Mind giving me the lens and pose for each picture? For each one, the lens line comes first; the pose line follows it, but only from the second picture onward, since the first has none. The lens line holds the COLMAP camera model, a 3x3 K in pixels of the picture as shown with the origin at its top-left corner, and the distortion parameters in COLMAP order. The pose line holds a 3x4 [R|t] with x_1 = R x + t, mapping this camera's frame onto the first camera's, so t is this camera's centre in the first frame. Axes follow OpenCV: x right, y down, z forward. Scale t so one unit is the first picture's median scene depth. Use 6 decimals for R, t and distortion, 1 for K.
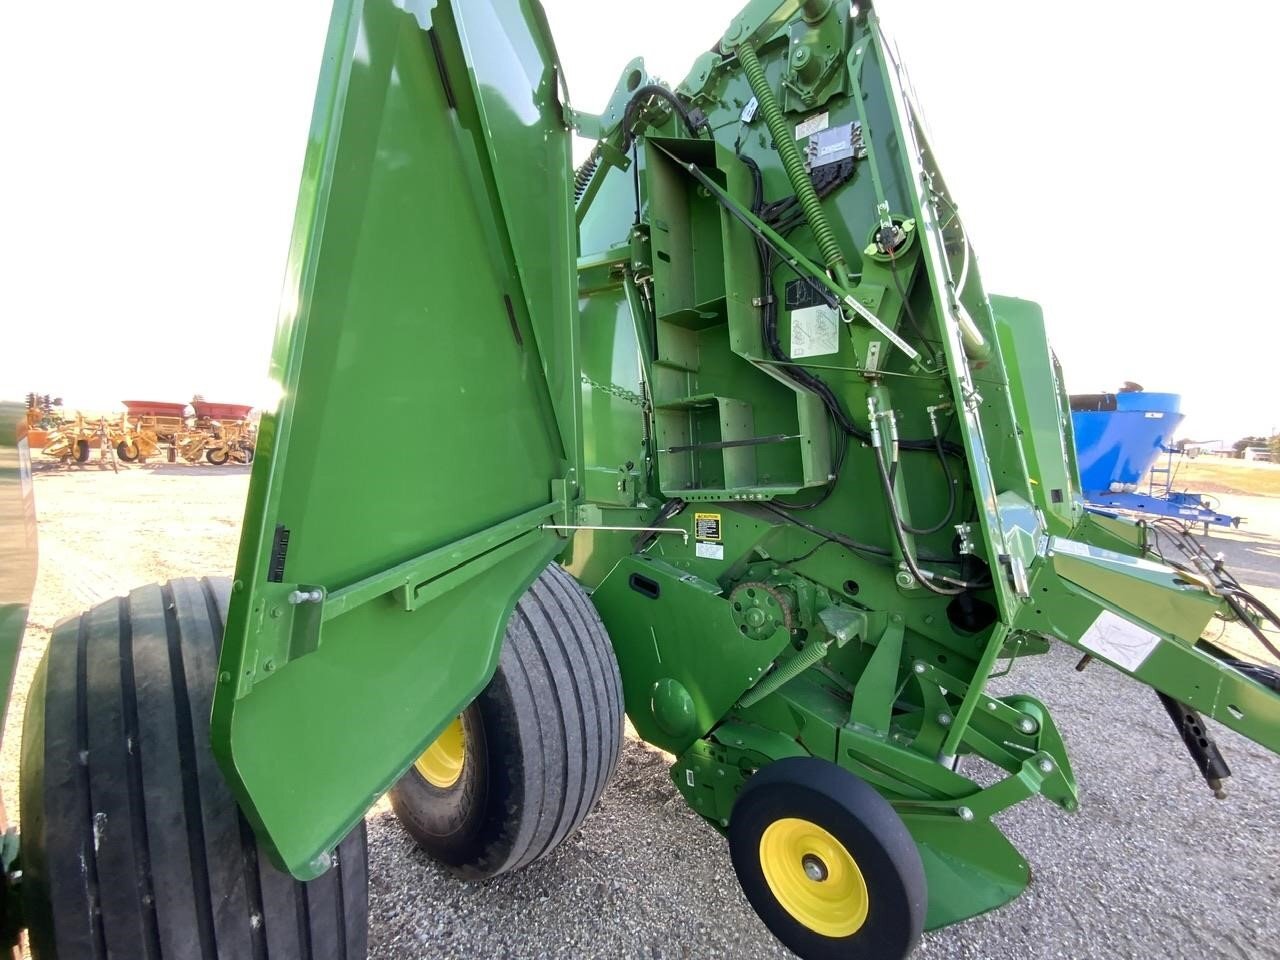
lens RADIAL K [[517.1, 0, 640.8], [0, 517.1, 479.0], [0, 0, 1]] dist [0.017257, -0.016626]
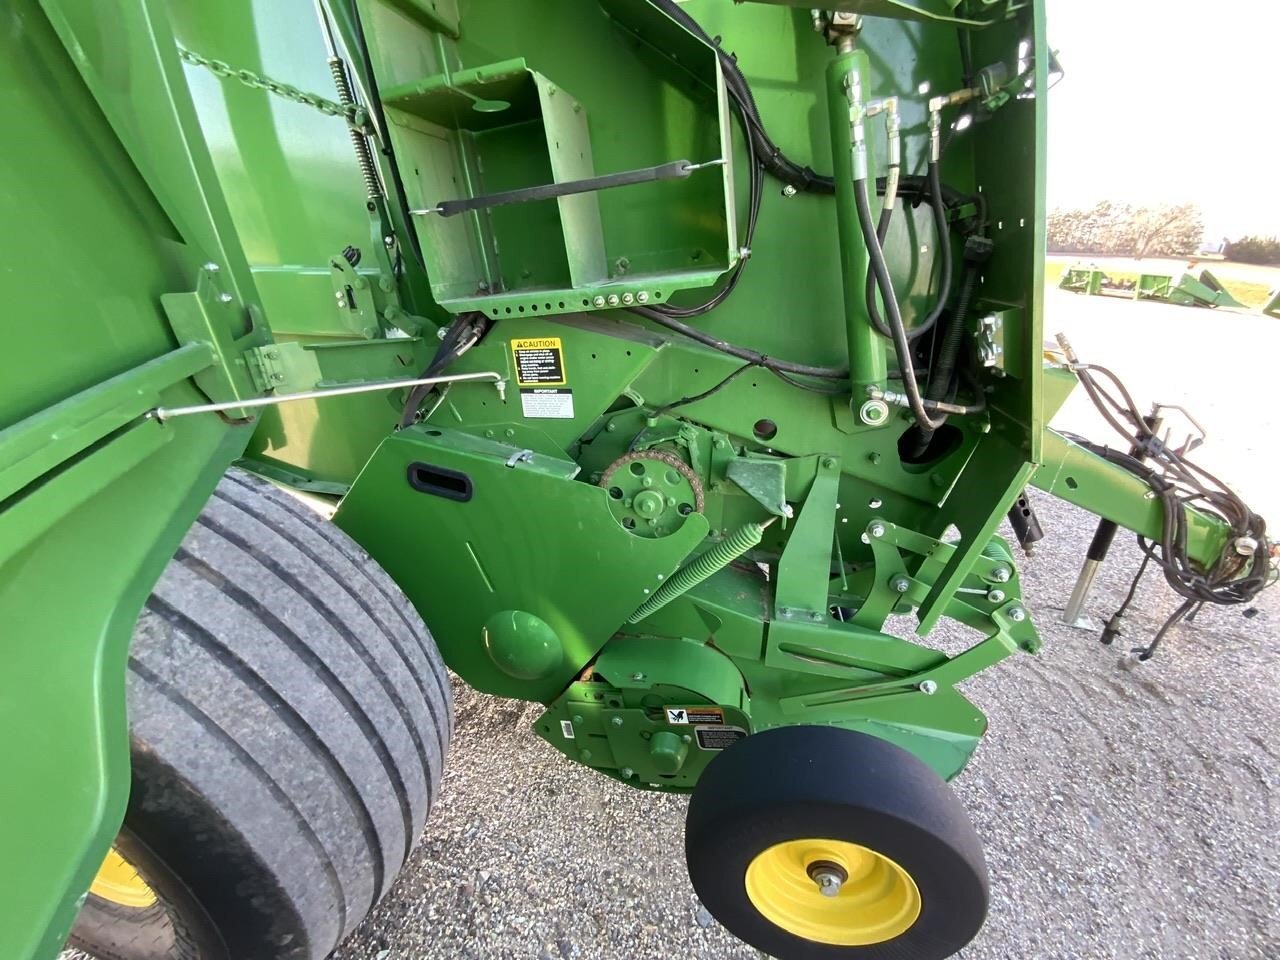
lens RADIAL K [[517.1, 0, 640.8], [0, 517.1, 479.0], [0, 0, 1]] dist [0.017257, -0.016626]
pose [[0.891611, -0.214115, 0.398979, -0.024033], [0.061842, 0.930460, 0.361138, 0.014763], [-0.448558, -0.297321, 0.842850, 0.467750]]
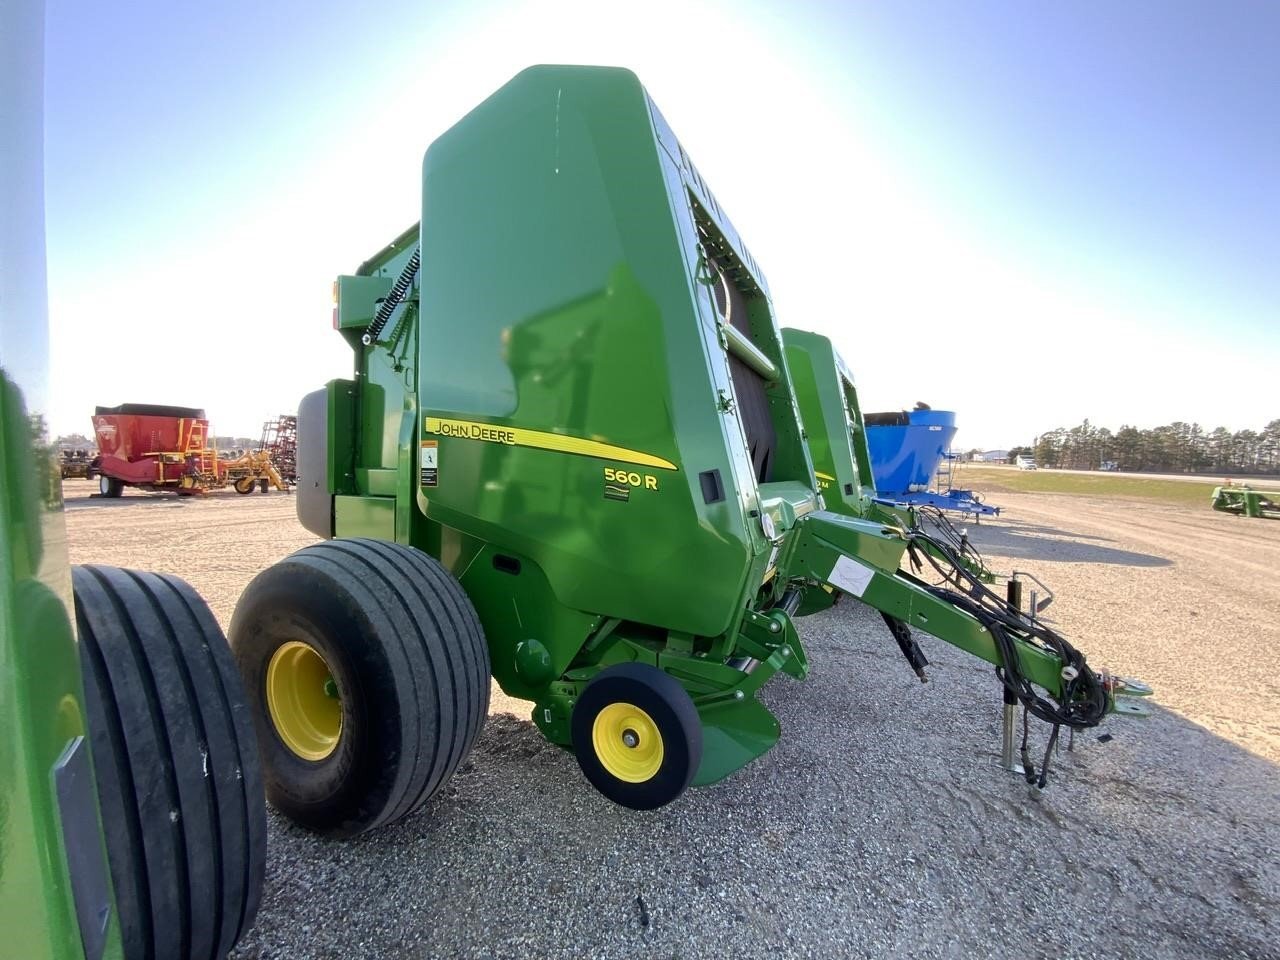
lens RADIAL K [[520.4, 0, 643.5], [0, 520.4, 481.7], [0, 0, 1]] dist [0.015752, -0.014045]
pose [[0.970588, -0.033412, 0.238417, 0.039533], [0.041857, 0.998660, -0.030445, 0.073731], [-0.237080, 0.039529, 0.970686, -0.265439]]
